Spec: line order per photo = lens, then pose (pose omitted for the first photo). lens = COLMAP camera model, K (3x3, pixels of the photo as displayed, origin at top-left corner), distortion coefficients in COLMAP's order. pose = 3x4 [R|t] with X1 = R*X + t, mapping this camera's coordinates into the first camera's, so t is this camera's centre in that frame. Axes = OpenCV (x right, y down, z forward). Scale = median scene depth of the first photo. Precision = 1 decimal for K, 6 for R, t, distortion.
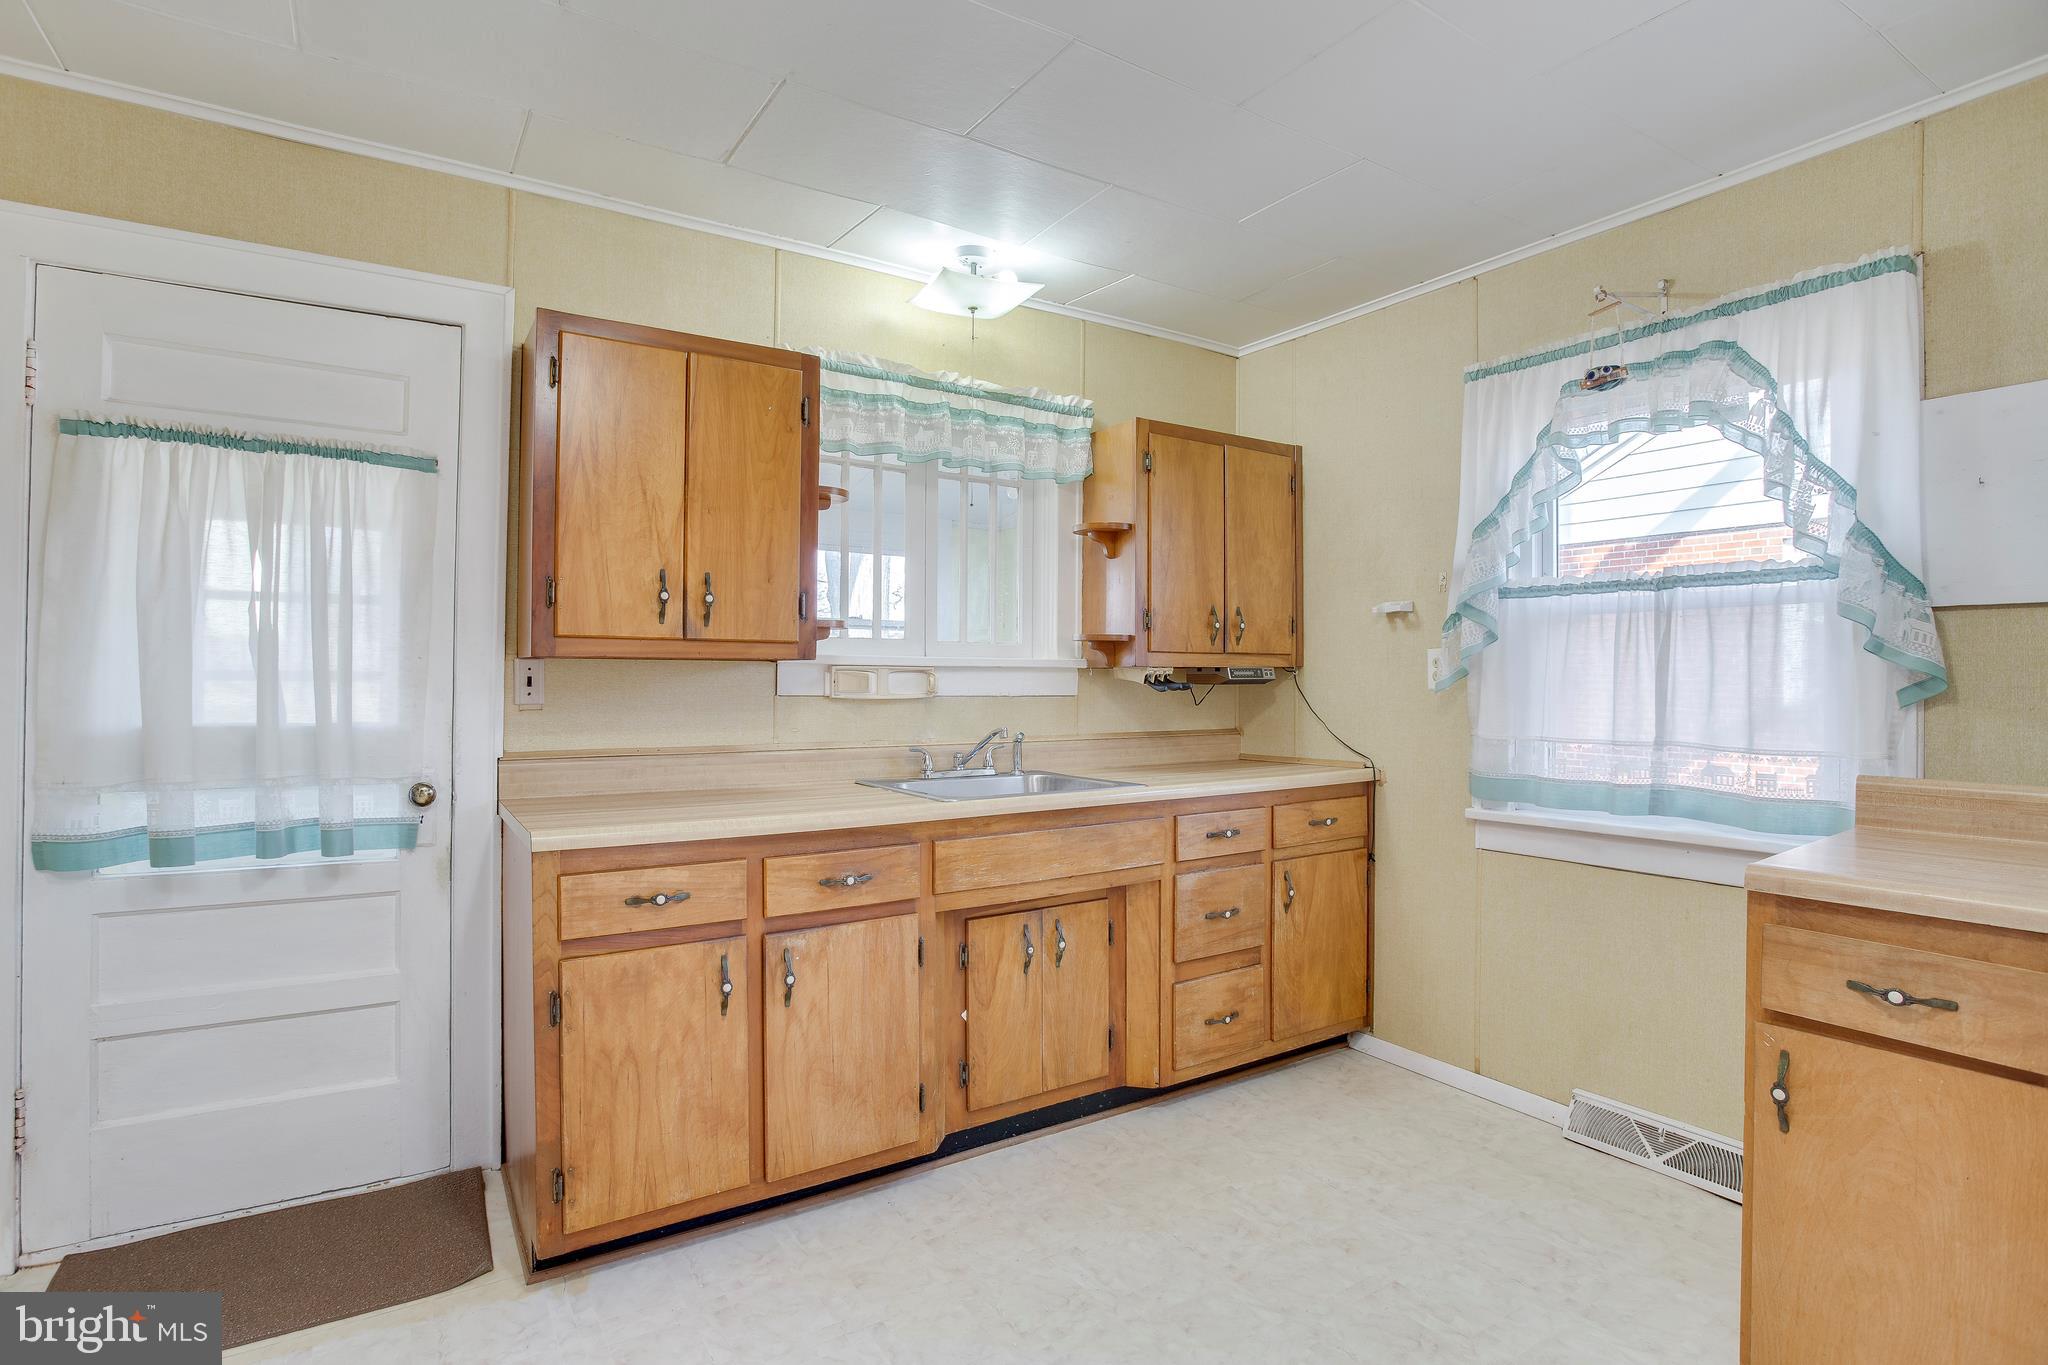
lens RADIAL K [[1009.7, 0, 1006.9], [0, 1009.7, 670.7], [0, 0, 1]] dist [-0.067399, 0.026700]
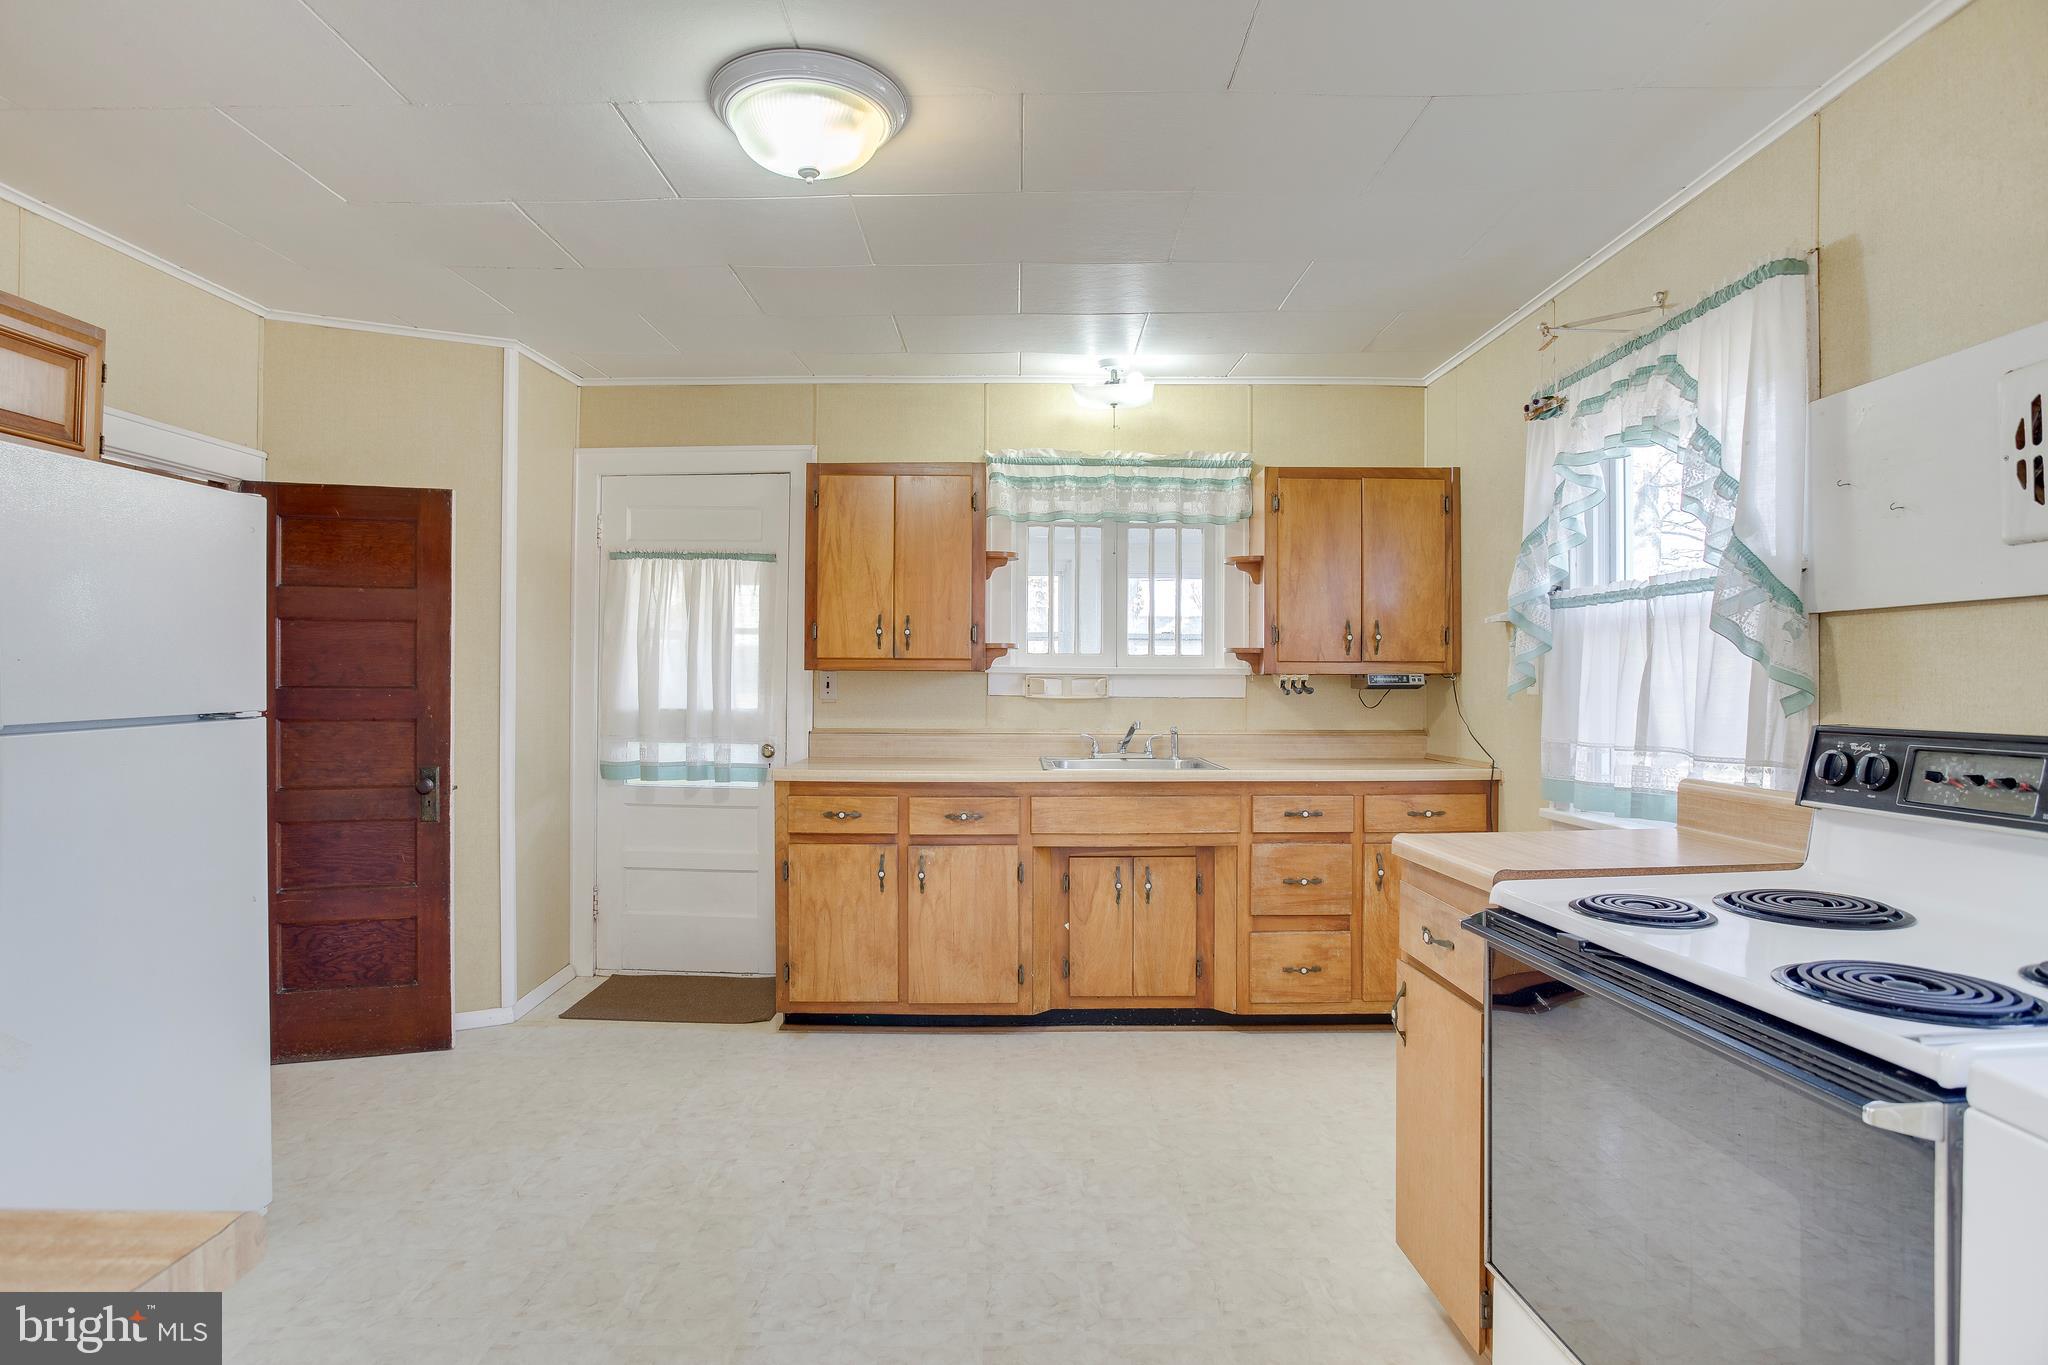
lens RADIAL K [[1009.7, 0, 1006.9], [0, 1009.7, 670.7], [0, 0, 1]] dist [-0.067399, 0.026700]
pose [[0.839238, -0.004930, -0.543741, 0.636327], [0.002926, 0.999985, -0.004551, -0.004296], [0.543756, 0.002228, 0.839240, -0.213743]]
